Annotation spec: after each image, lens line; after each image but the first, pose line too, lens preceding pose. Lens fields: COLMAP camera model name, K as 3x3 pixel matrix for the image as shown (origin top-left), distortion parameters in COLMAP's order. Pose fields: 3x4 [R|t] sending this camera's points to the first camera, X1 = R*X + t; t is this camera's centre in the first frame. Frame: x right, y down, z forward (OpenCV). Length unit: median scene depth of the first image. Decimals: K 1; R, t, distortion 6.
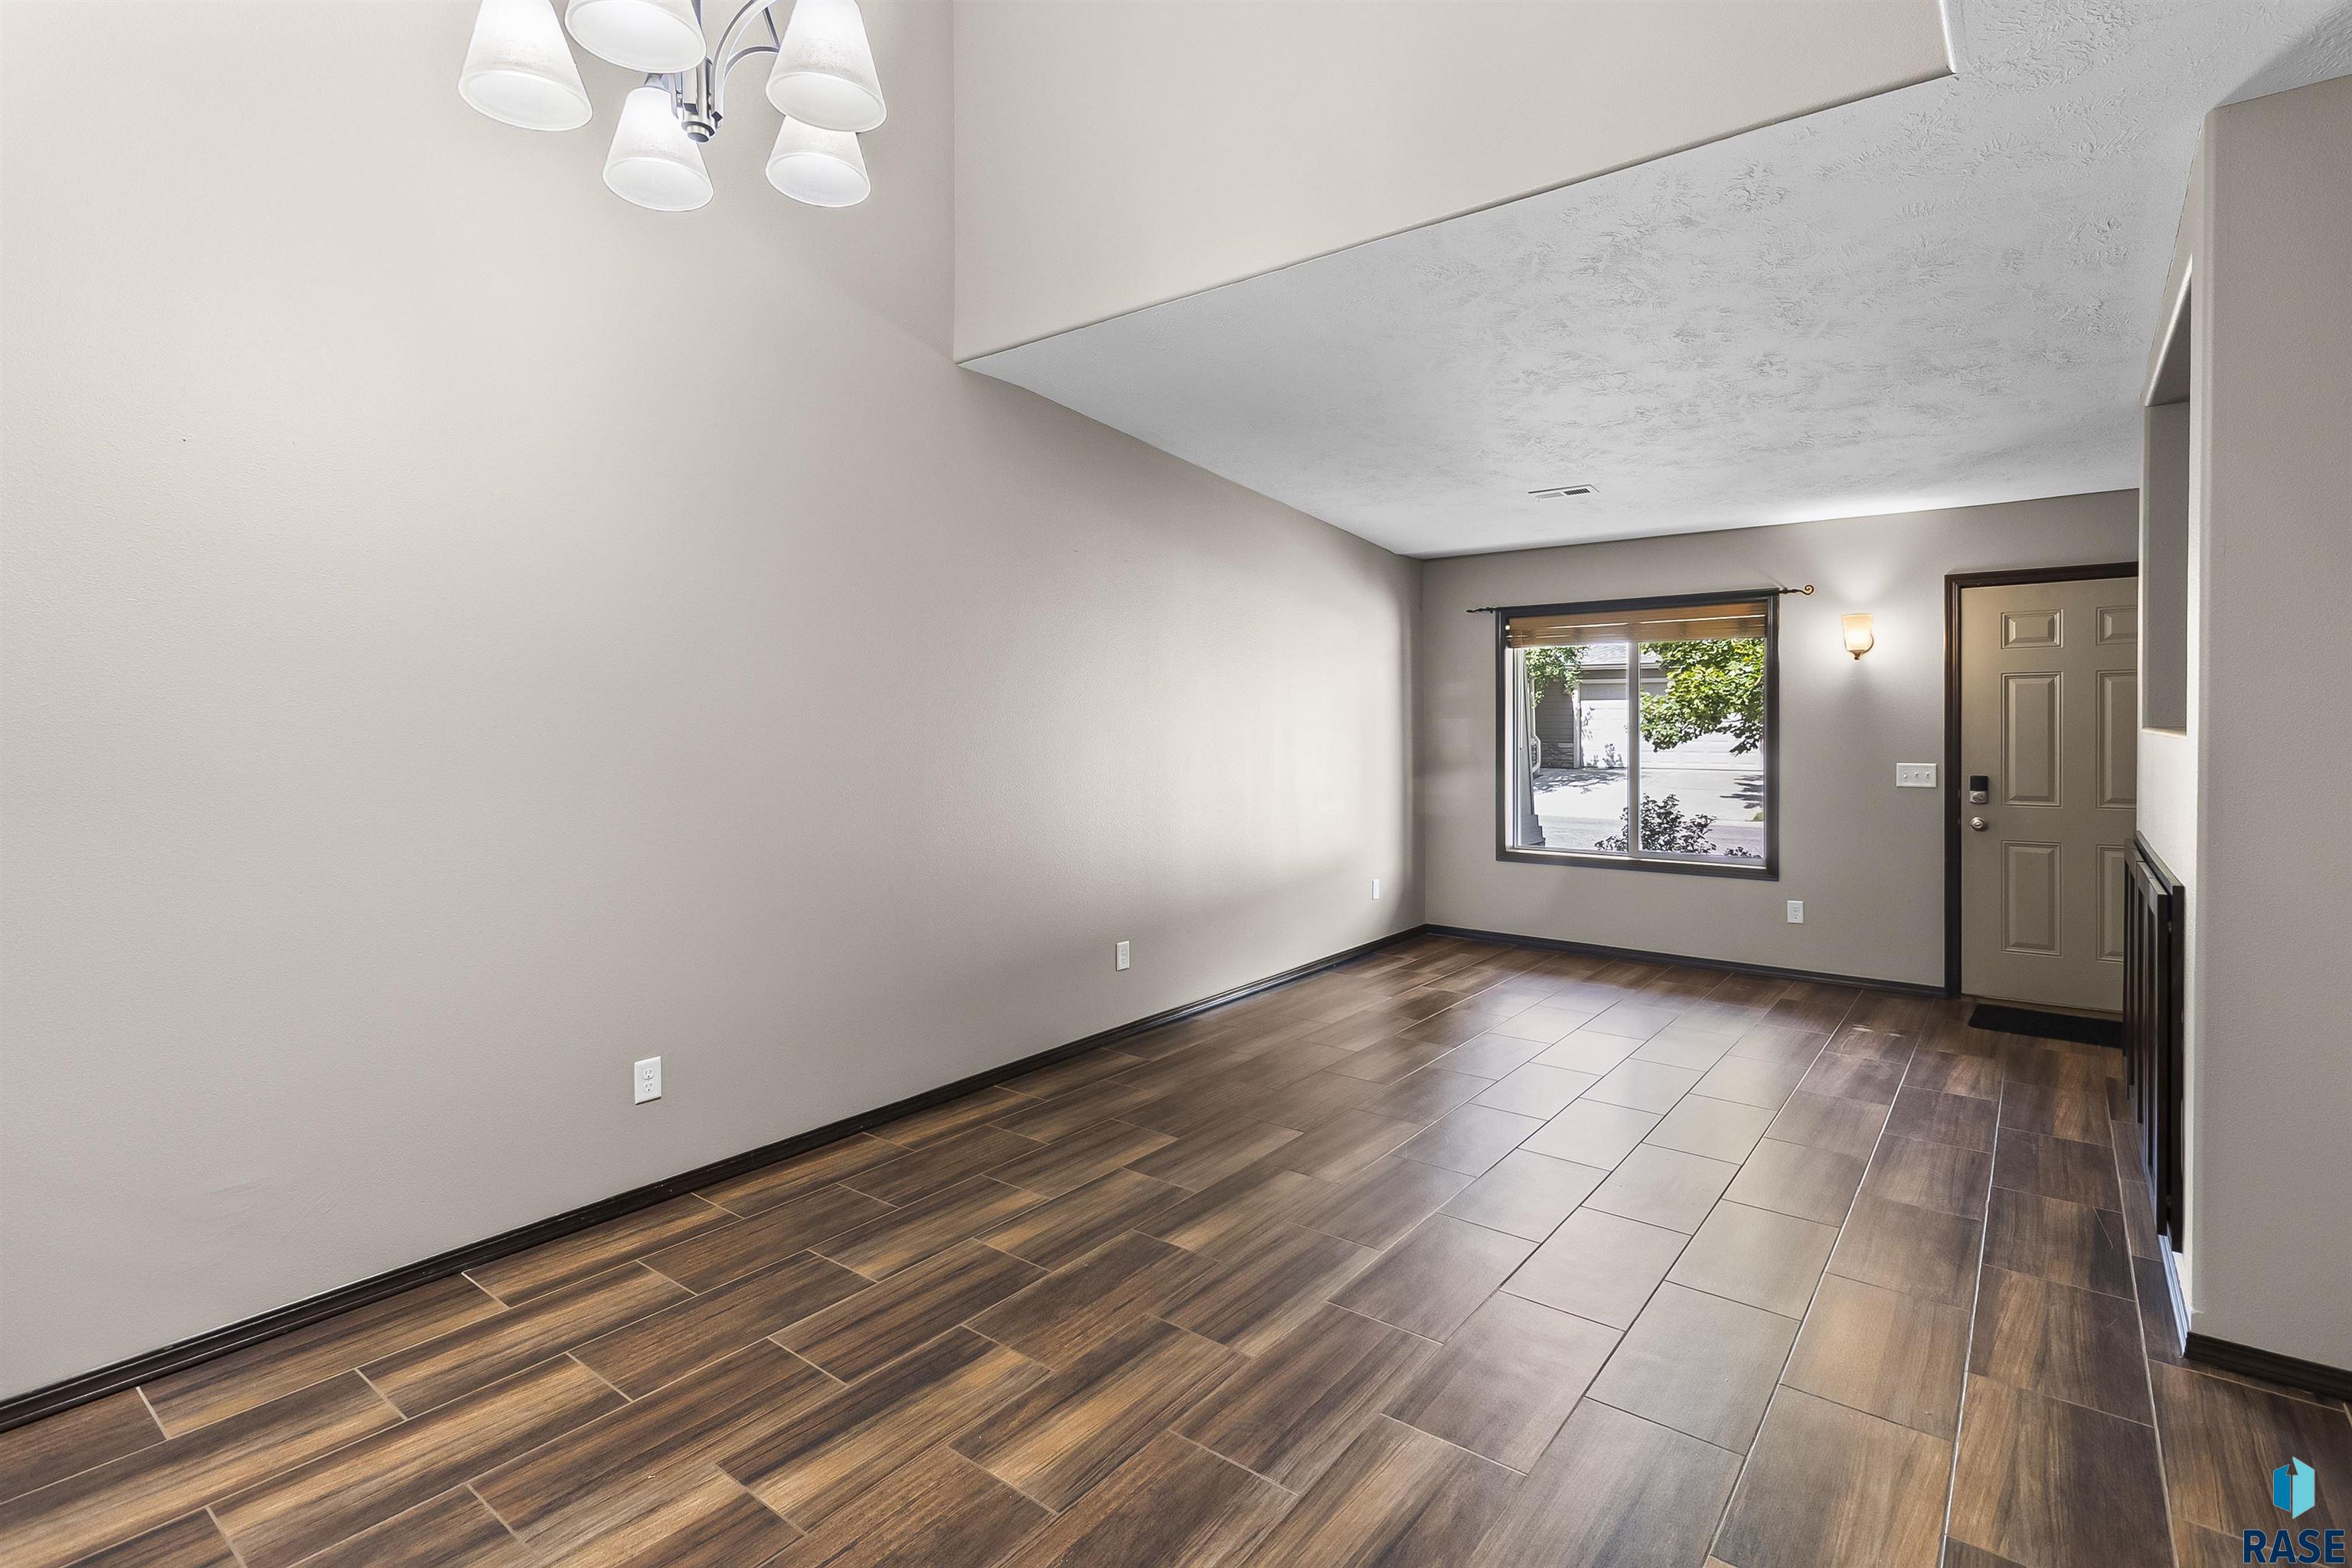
lens RADIAL K [[1118.1, 0, 1176.0], [0, 1118.1, 730.8], [0, 0, 1]] dist [0.008787, -0.002294]
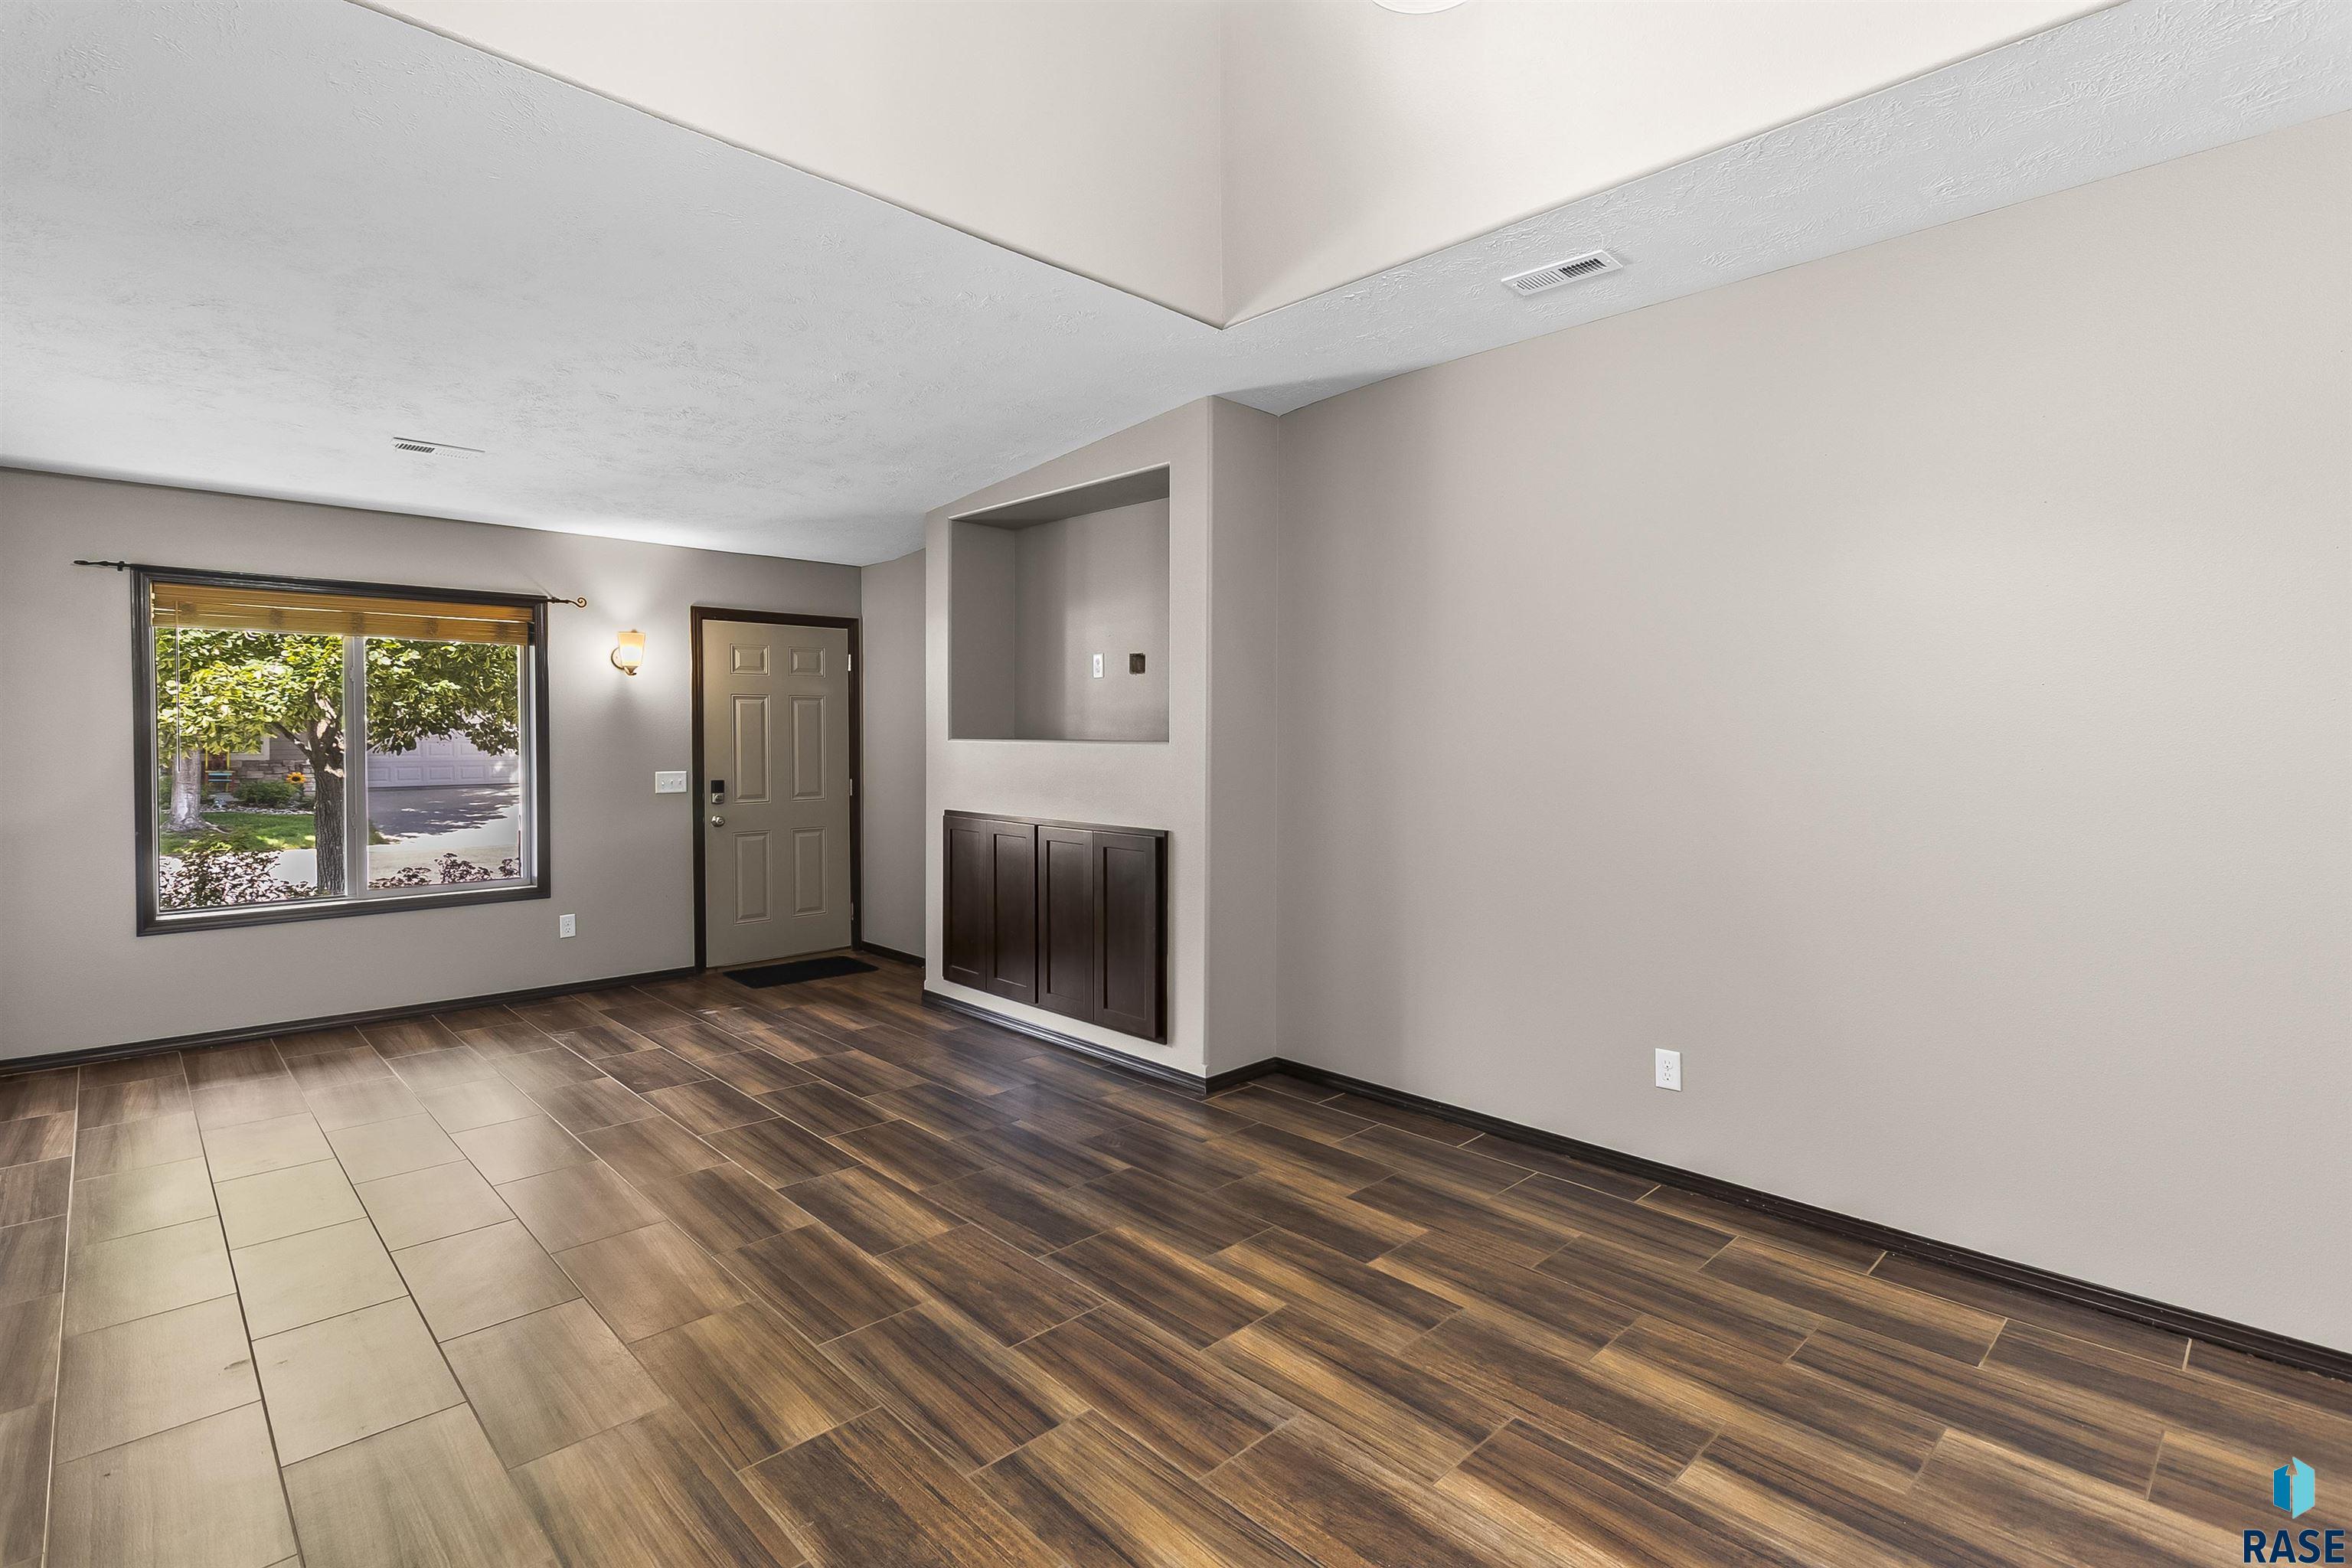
lens RADIAL K [[1118.1, 0, 1173.9], [0, 1118.1, 755.2], [0, 0, 1]] dist [0.008787, -0.002294]
pose [[0.147476, -0.017468, 0.988911, -0.556475], [0.005796, 0.999842, 0.016797, -0.004525], [-0.989049, 0.003254, 0.147553, 0.519927]]
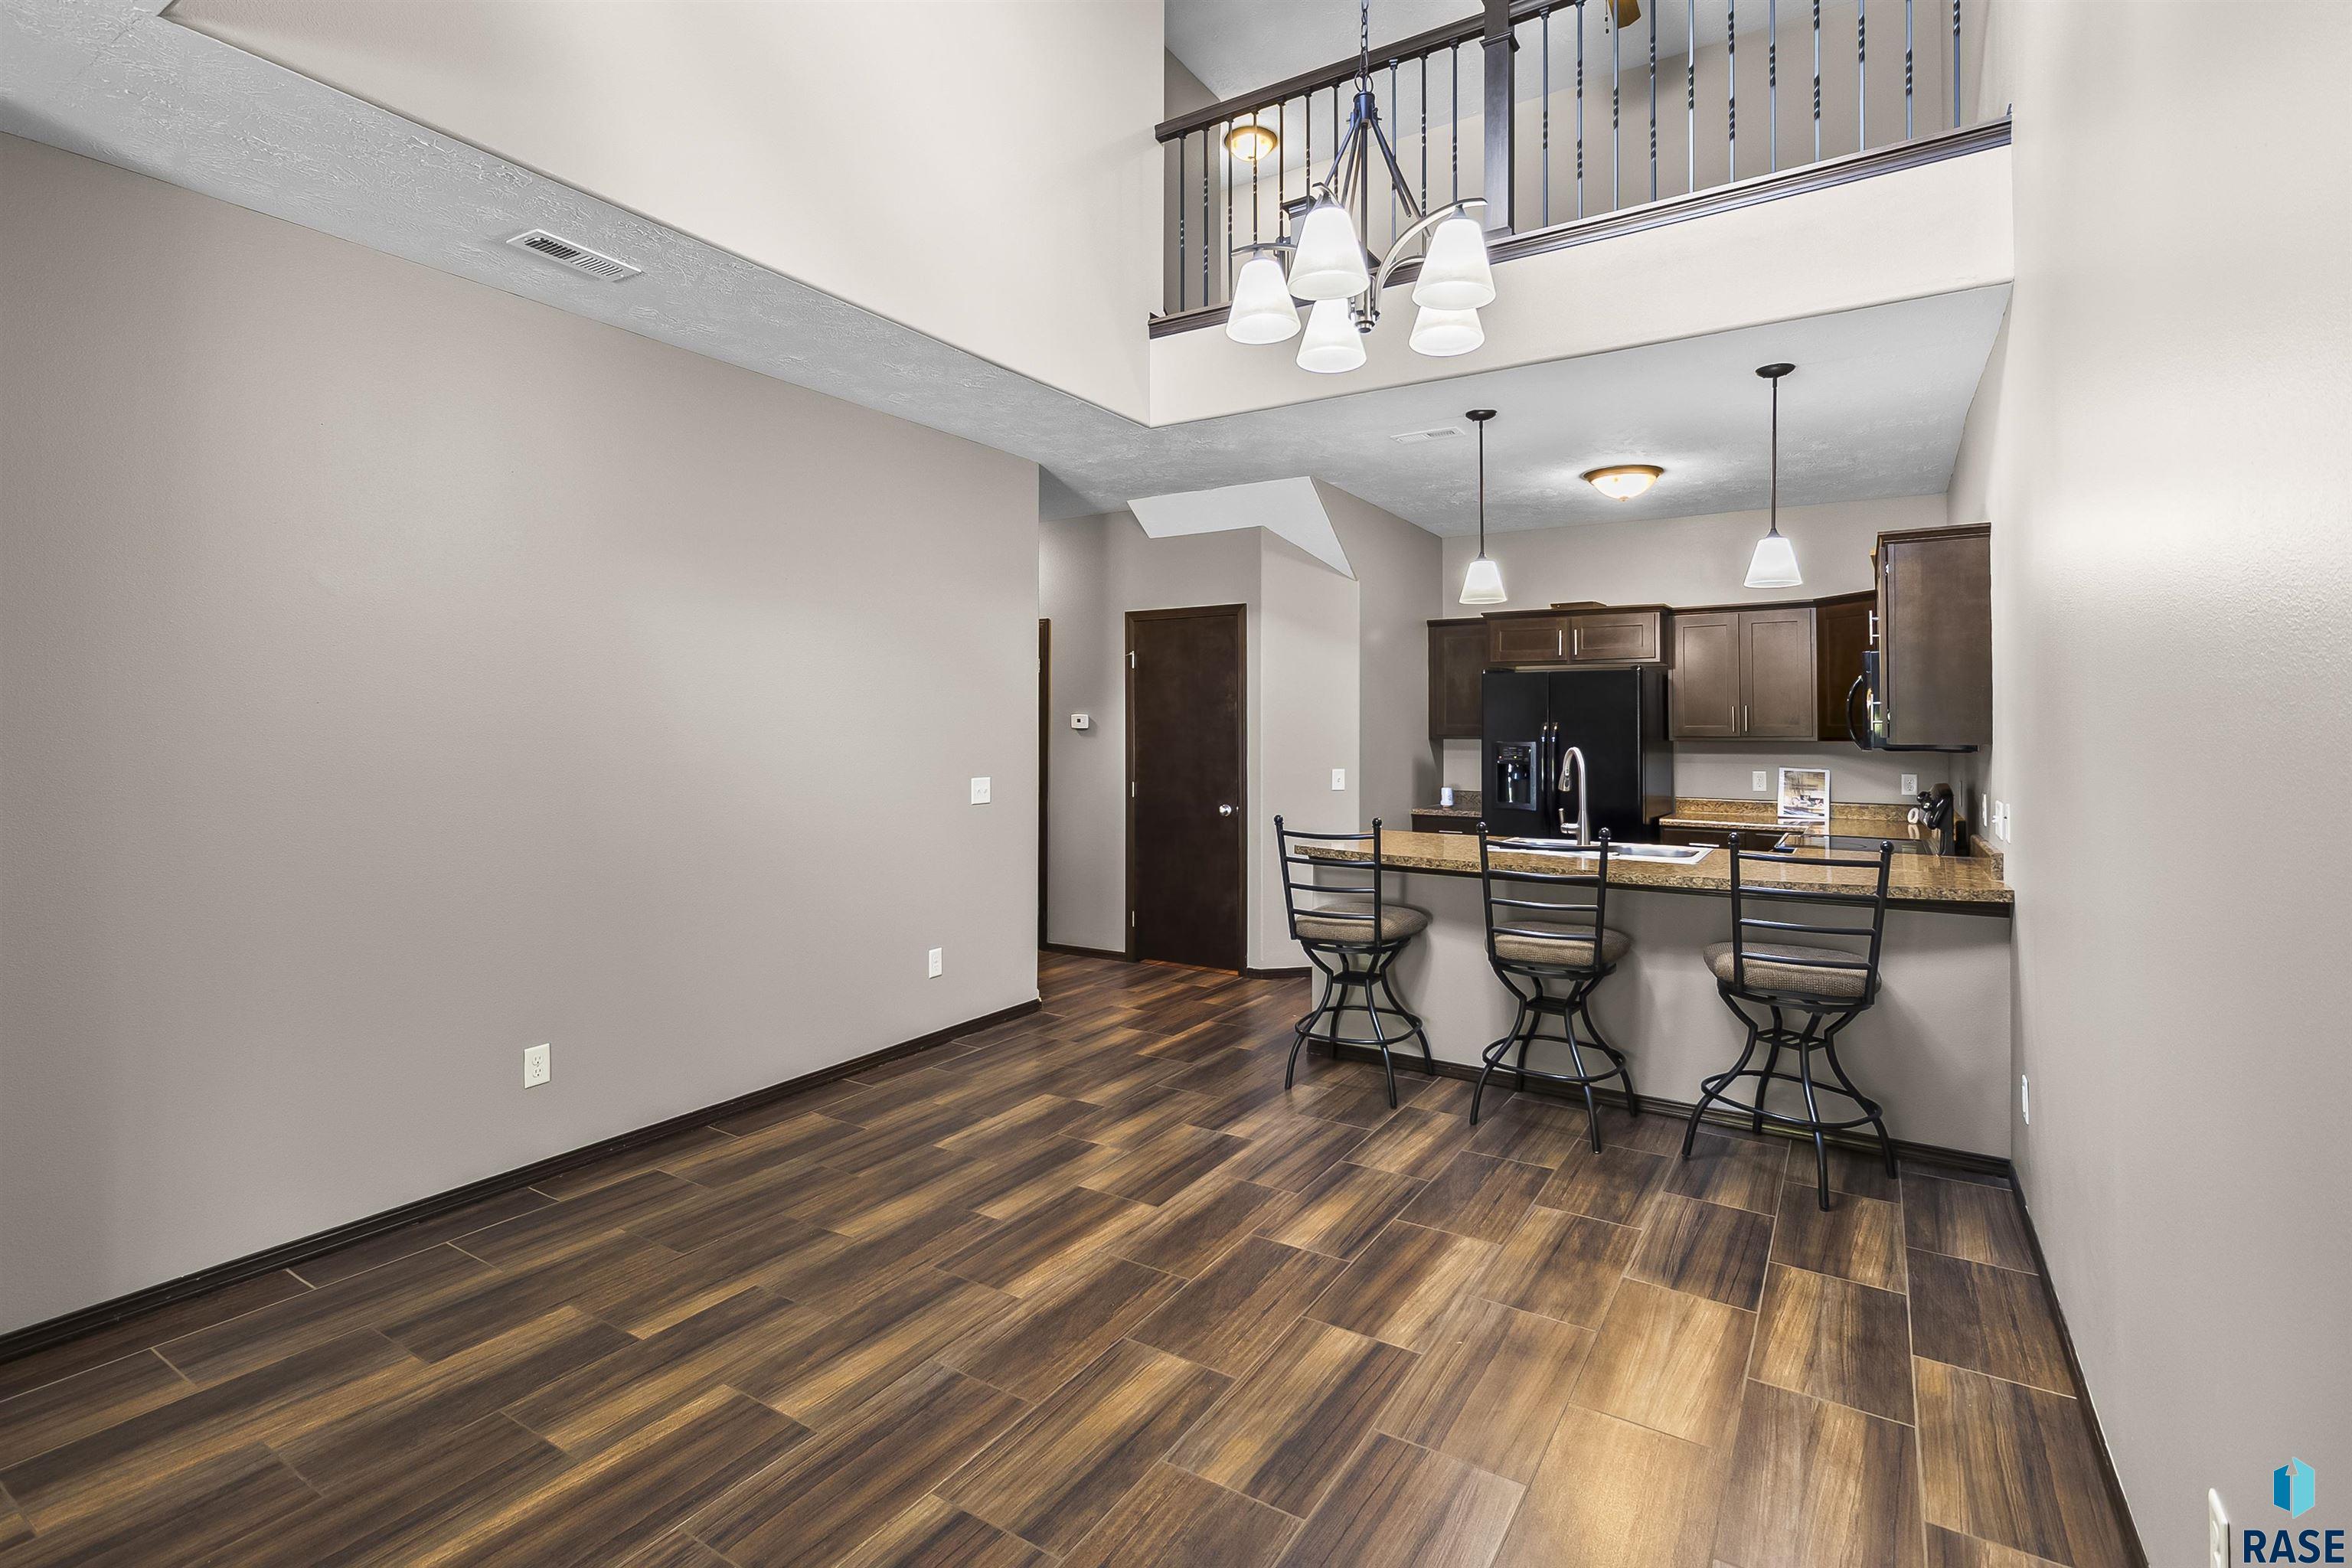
lens RADIAL K [[1094.5, 0, 1176.9], [0, 1094.5, 720.4], [0, 0, 1]] dist [0.000052, -0.000471]
pose [[-0.995374, 0.000035, -0.096073, -0.023145], [0.000213, 0.999998, -0.001841, -0.010434], [0.096073, -0.001853, -0.995373, 1.205324]]
